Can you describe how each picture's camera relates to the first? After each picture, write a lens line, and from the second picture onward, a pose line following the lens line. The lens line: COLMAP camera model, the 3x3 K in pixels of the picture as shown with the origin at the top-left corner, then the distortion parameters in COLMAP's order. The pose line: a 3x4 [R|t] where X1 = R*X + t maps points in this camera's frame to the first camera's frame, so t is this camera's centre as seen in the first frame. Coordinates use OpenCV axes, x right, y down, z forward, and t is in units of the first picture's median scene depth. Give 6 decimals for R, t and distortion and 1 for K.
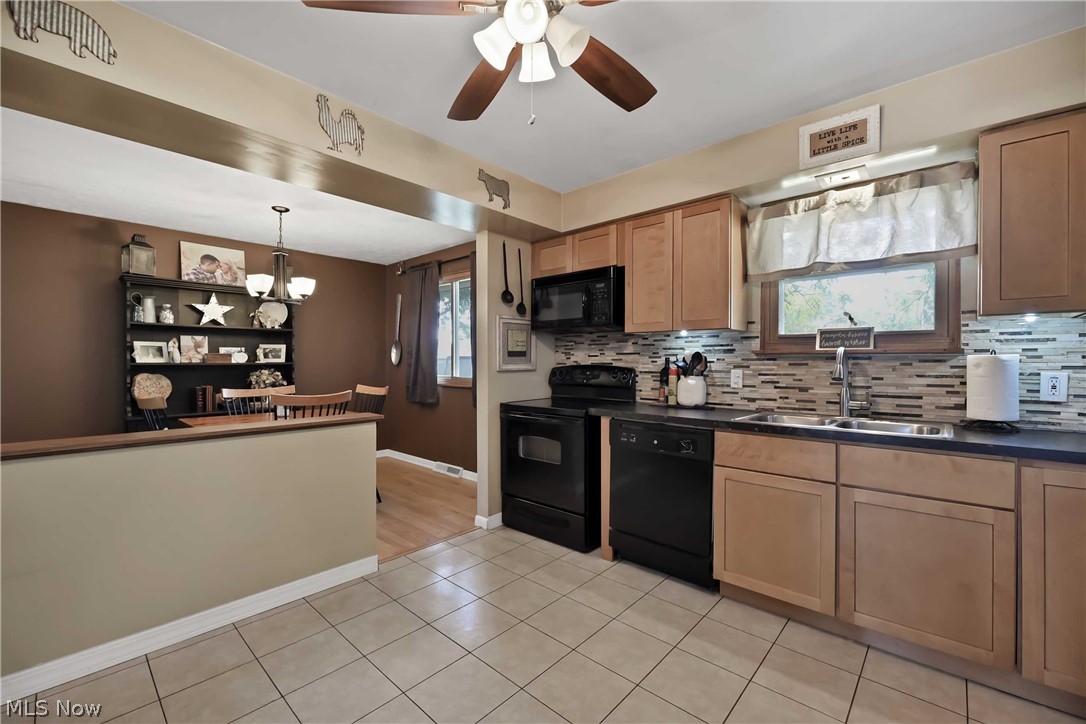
lens RADIAL K [[449.3, 0, 543.7], [0, 449.3, 363.8], [0, 0, 1]] dist [0.000811, 0.000036]
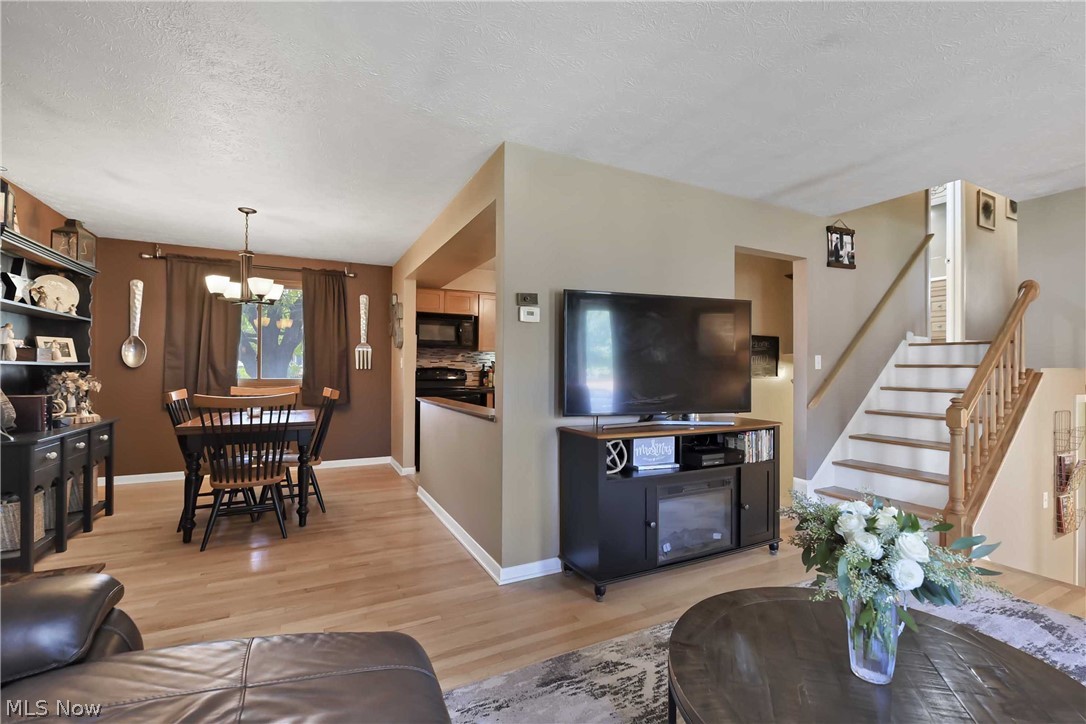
lens RADIAL K [[472.9, 0, 545.6], [0, 472.9, 365.1], [0, 0, 1]] dist [-0.002572, -0.000360]
pose [[0.354720, 0.001892, 0.934971, -1.363152], [-0.001679, 0.999998, -0.001387, -0.005746], [-0.934971, -0.001077, 0.354723, 0.022844]]
